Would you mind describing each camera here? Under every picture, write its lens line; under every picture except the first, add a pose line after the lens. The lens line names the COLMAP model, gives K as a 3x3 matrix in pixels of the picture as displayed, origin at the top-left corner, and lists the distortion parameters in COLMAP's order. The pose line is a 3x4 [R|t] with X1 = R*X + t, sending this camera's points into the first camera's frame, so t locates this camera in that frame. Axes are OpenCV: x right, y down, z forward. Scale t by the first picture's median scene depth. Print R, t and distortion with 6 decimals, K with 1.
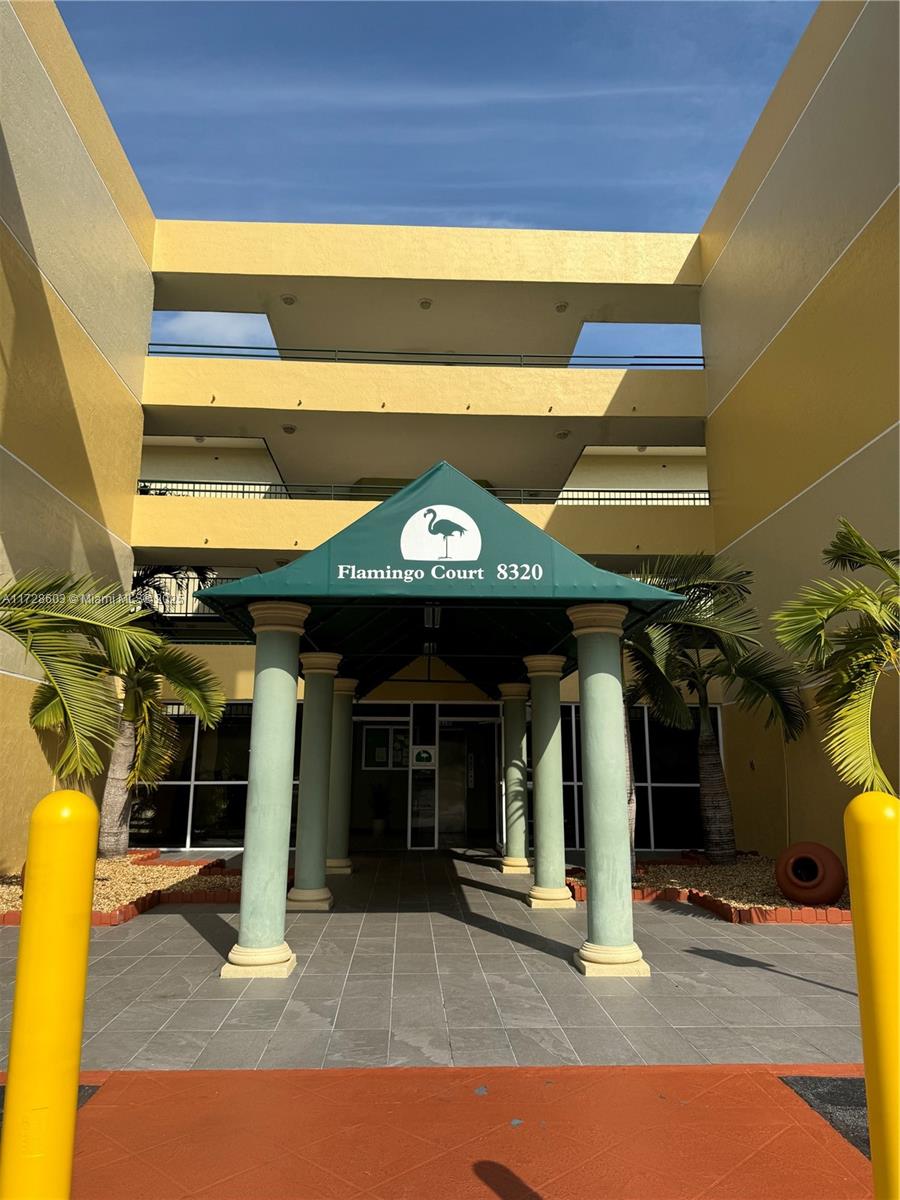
lens RADIAL K [[851.5, 0, 444.2], [0, 851.5, 590.0], [0, 0, 1]] dist [0.044074, -0.045252]
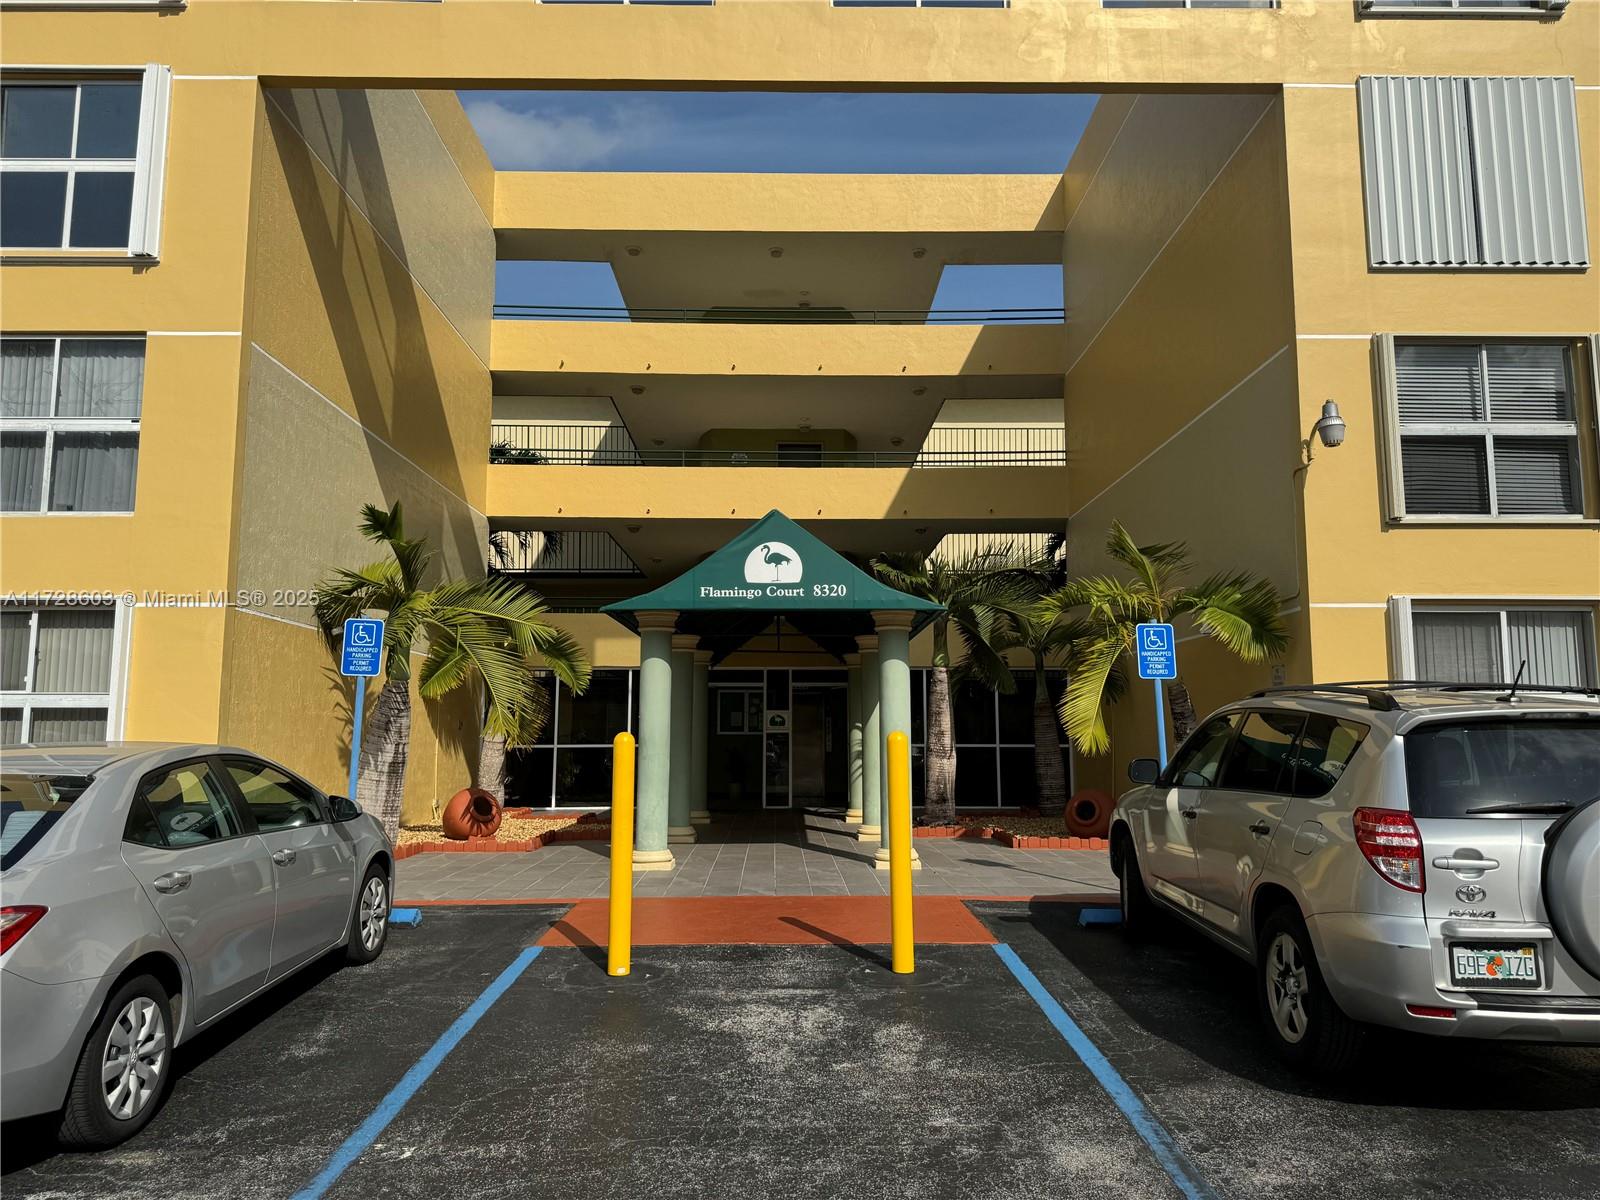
lens RADIAL K [[1135.3, 0, 797.2], [0, 1135.3, 587.7], [0, 0, 1]] dist [0.044074, -0.045252]
pose [[0.999721, -0.008853, -0.021903, 0.047059], [0.010511, 0.996996, 0.076738, -0.104593], [0.021158, -0.076947, 0.996811, -0.533975]]
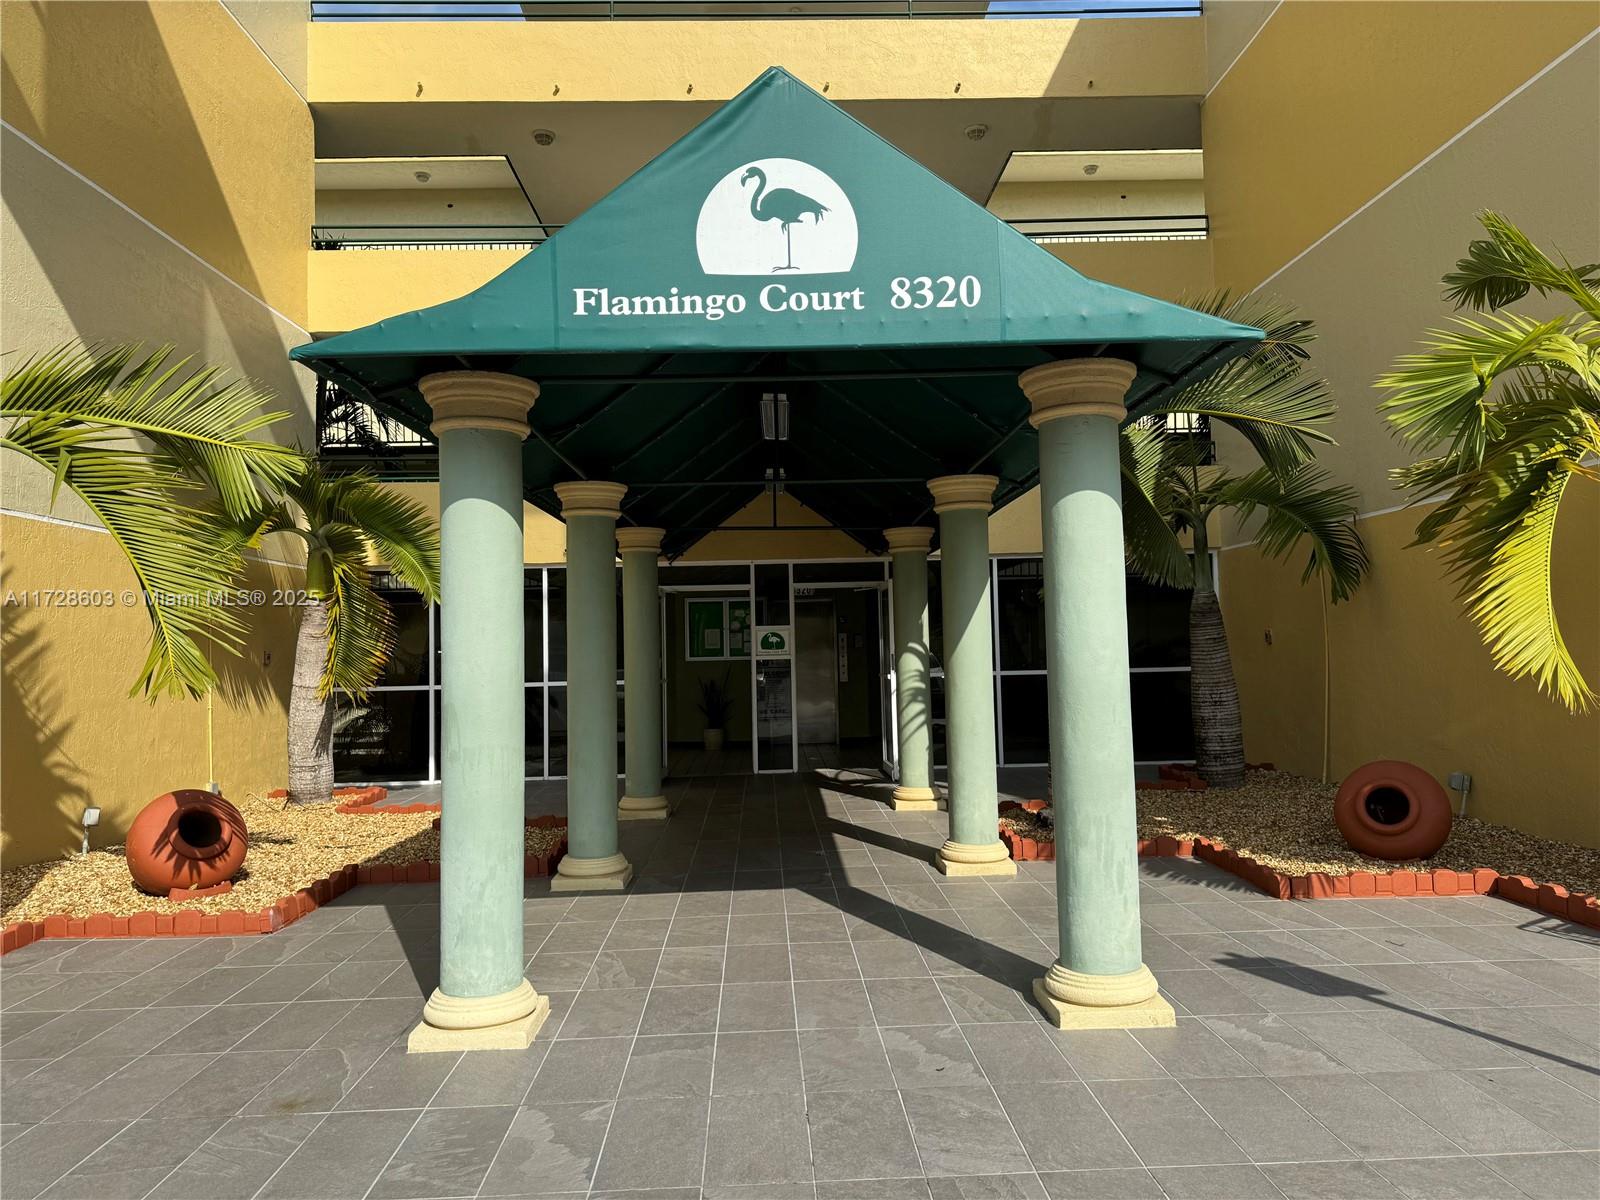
lens RADIAL K [[1135.3, 0, 800.5], [0, 1135.3, 605.2], [0, 0, 1]] dist [0.044074, -0.045252]
pose [[0.999564, -0.029130, -0.004791, 0.004260], [0.029521, 0.985357, 0.167928, 0.028139], [-0.000171, -0.167996, 0.985788, 0.187126]]
